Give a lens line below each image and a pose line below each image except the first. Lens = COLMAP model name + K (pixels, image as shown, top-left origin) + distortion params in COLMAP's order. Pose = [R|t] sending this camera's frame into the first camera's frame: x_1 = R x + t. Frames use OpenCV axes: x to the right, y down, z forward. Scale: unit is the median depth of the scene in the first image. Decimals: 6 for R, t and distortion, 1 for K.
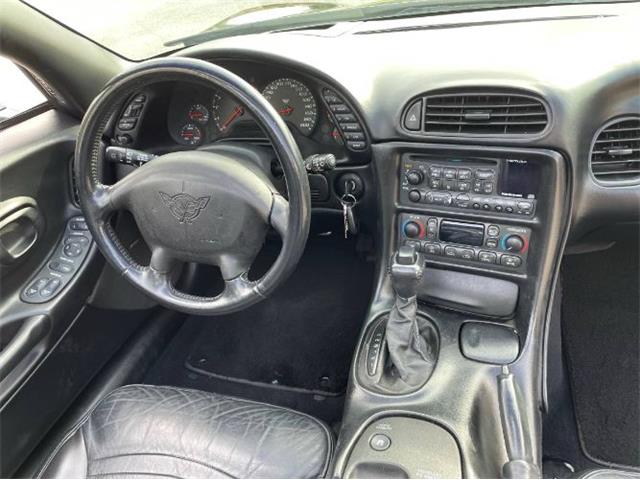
lens RADIAL K [[481.0, 0, 320.0], [0, 481.0, 240.0], [0, 0, 1]] dist [0.043912, -0.001535]
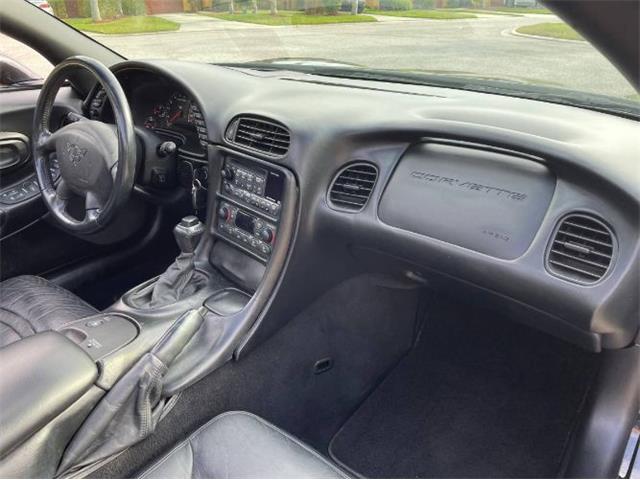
lens RADIAL K [[481.0, 0, 320.0], [0, 481.0, 240.0], [0, 0, 1]] dist [0.043912, -0.001535]
pose [[0.928128, 0.267582, -0.258802, 0.868286], [-0.293496, 0.953641, -0.066557, 0.062961], [0.228995, 0.137731, 0.963635, -0.234615]]
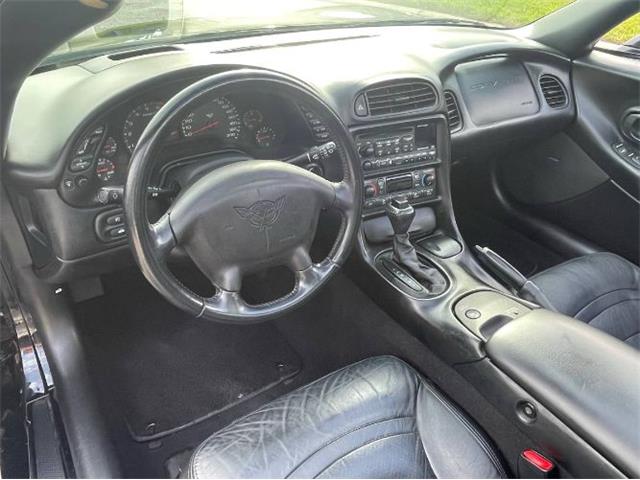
lens RADIAL K [[484.5, 0, 320.0], [0, 484.5, 240.0], [0, 0, 1]] dist [-0.001708, 0.002808]
pose [[0.641645, -0.298080, 0.706711, -0.936485], [0.335117, 0.937746, 0.091265, -0.068261], [-0.689919, 0.178271, 0.701591, 0.200730]]
